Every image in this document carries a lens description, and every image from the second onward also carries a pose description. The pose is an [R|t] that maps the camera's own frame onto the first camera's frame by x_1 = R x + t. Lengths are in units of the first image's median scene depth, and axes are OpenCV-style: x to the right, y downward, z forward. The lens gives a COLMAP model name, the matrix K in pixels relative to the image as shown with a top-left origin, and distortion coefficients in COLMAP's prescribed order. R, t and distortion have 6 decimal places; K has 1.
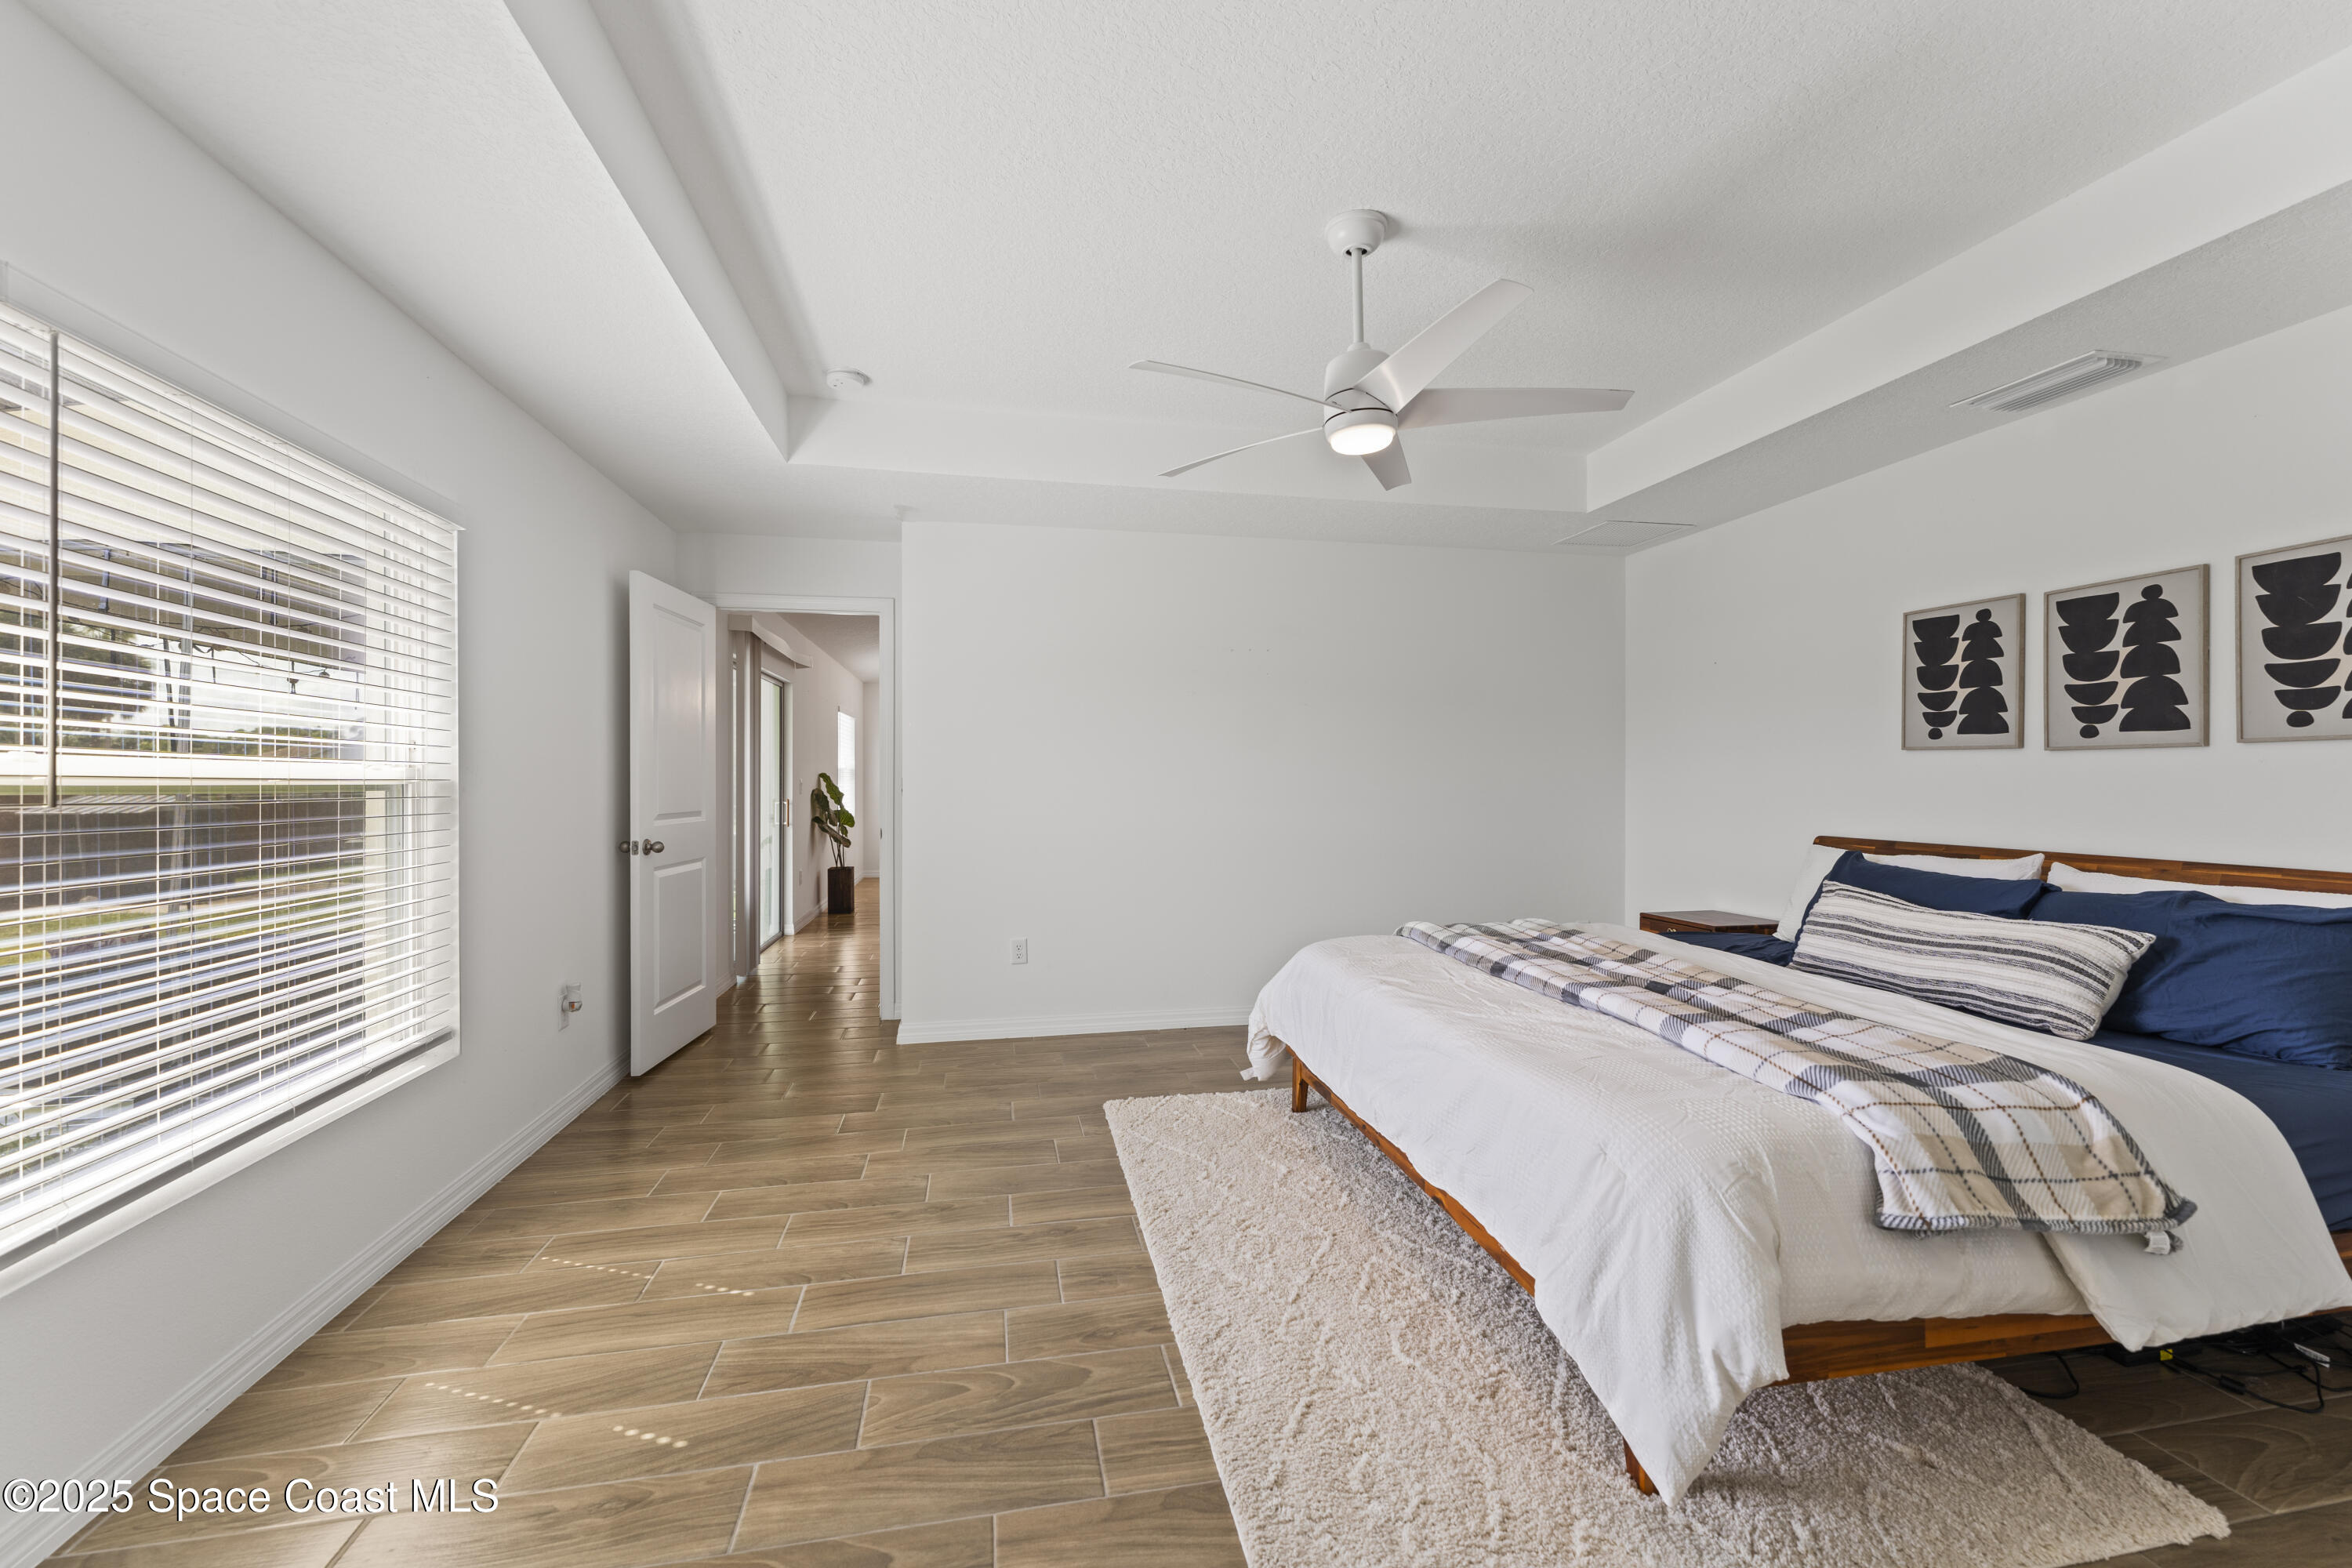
lens RADIAL K [[943.3, 0, 1170.9], [0, 943.3, 778.8], [0, 0, 1]] dist [0.000865, 0.000287]
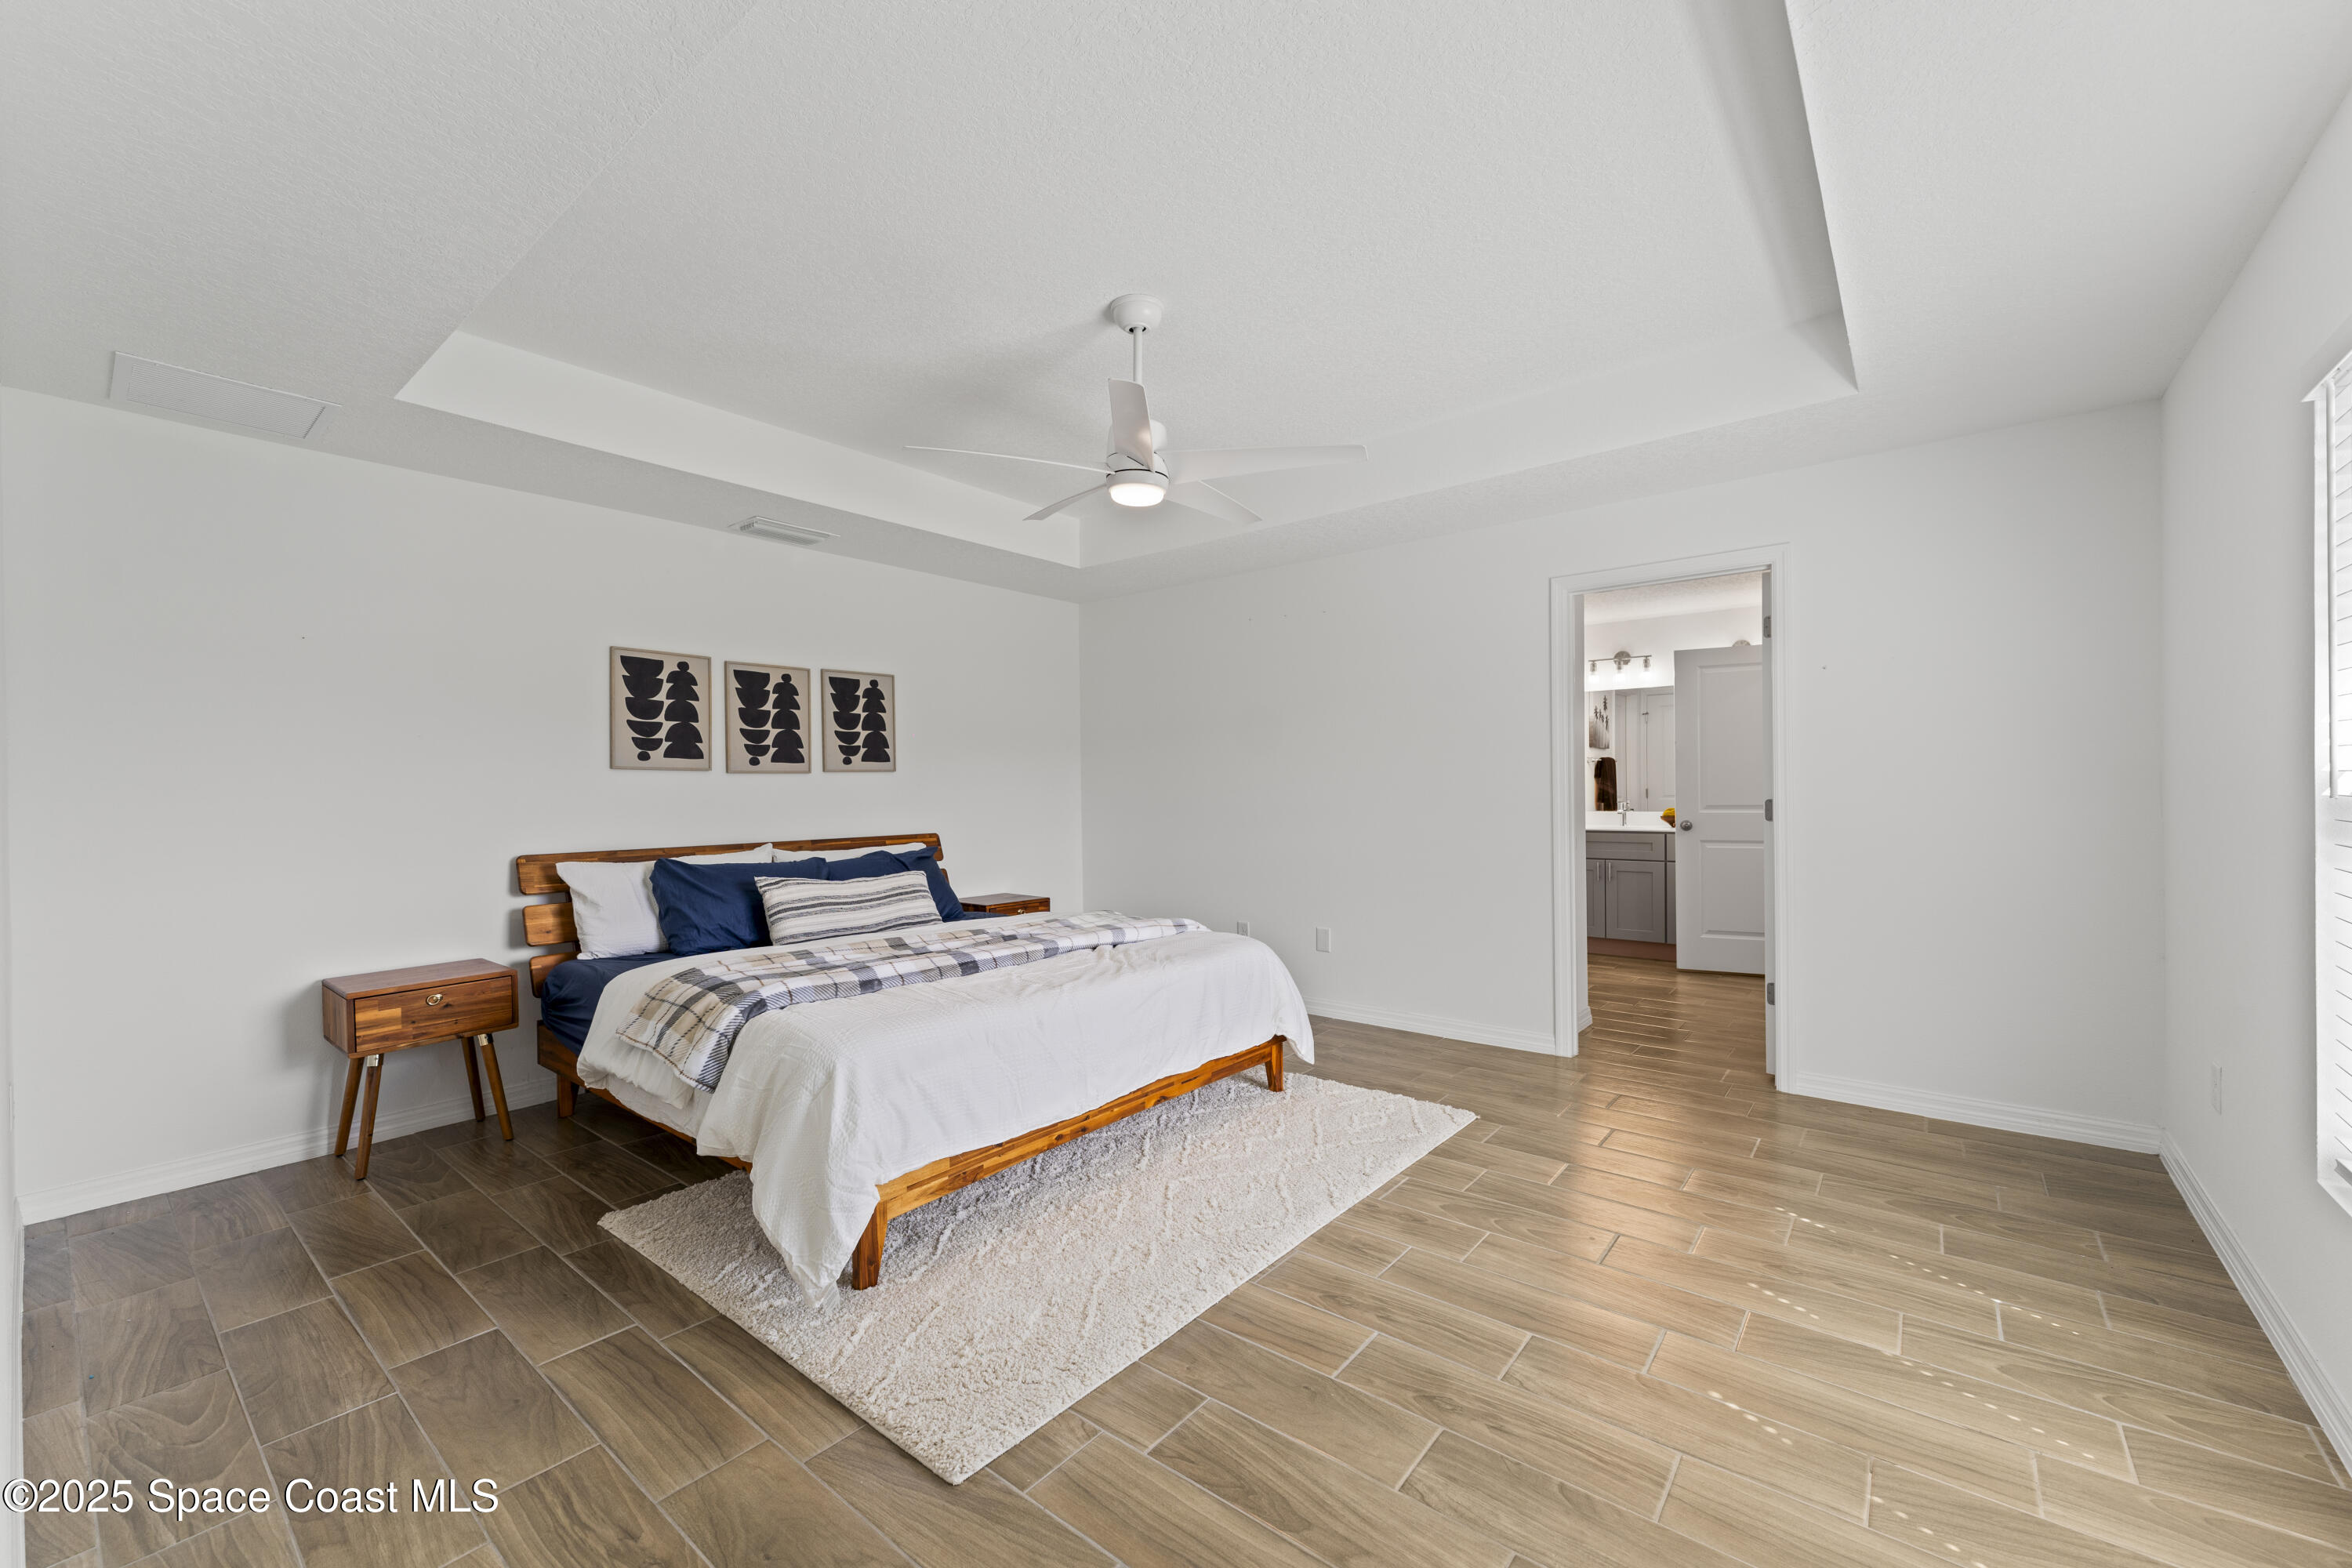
lens RADIAL K [[943.3, 0, 1170.9], [0, 943.3, 778.8], [0, 0, 1]] dist [0.000865, 0.000287]
pose [[-0.639659, 0.016582, 0.768480, -0.622200], [0.015082, 0.999846, -0.009020, 0.001413], [-0.768511, 0.005820, -0.639811, 1.496318]]
